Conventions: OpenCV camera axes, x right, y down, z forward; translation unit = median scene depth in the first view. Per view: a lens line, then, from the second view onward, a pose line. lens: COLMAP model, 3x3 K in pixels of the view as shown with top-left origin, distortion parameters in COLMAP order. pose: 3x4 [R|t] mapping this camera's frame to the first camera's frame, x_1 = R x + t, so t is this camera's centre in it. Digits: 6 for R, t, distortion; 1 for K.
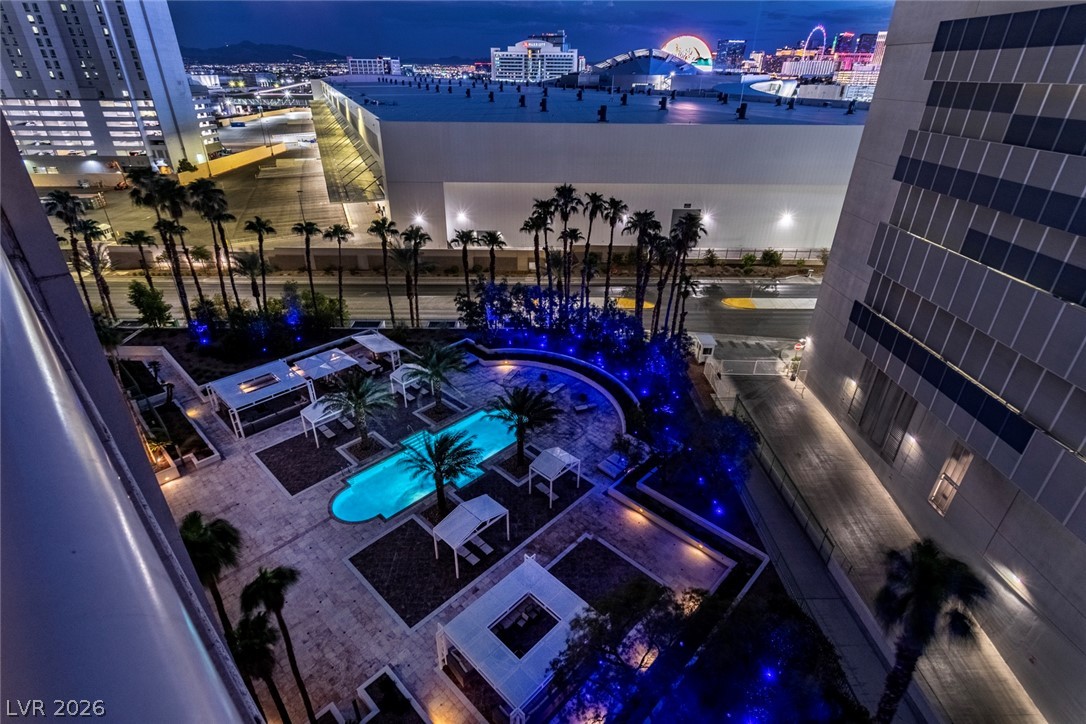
lens RADIAL K [[530.1, 0, 542.6], [0, 530.1, 356.4], [0, 0, 1]] dist [0.021116, -0.000051]
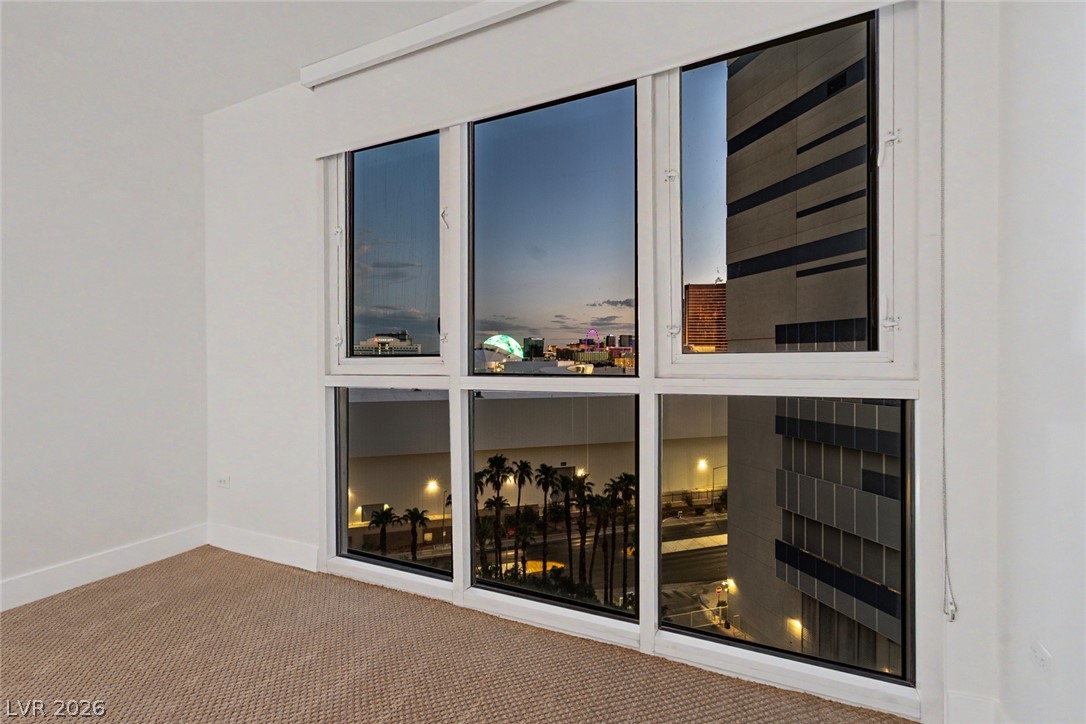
lens RADIAL K [[491.6, 0, 543.7], [0, 491.6, 361.1], [0, 0, 1]] dist [0.000376, 0.000132]
pose [[0.950355, -0.012897, 0.310899, -0.157855], [0.156816, 0.882836, -0.442730, -0.049532], [-0.268763, 0.469505, 0.841030, 0.096453]]
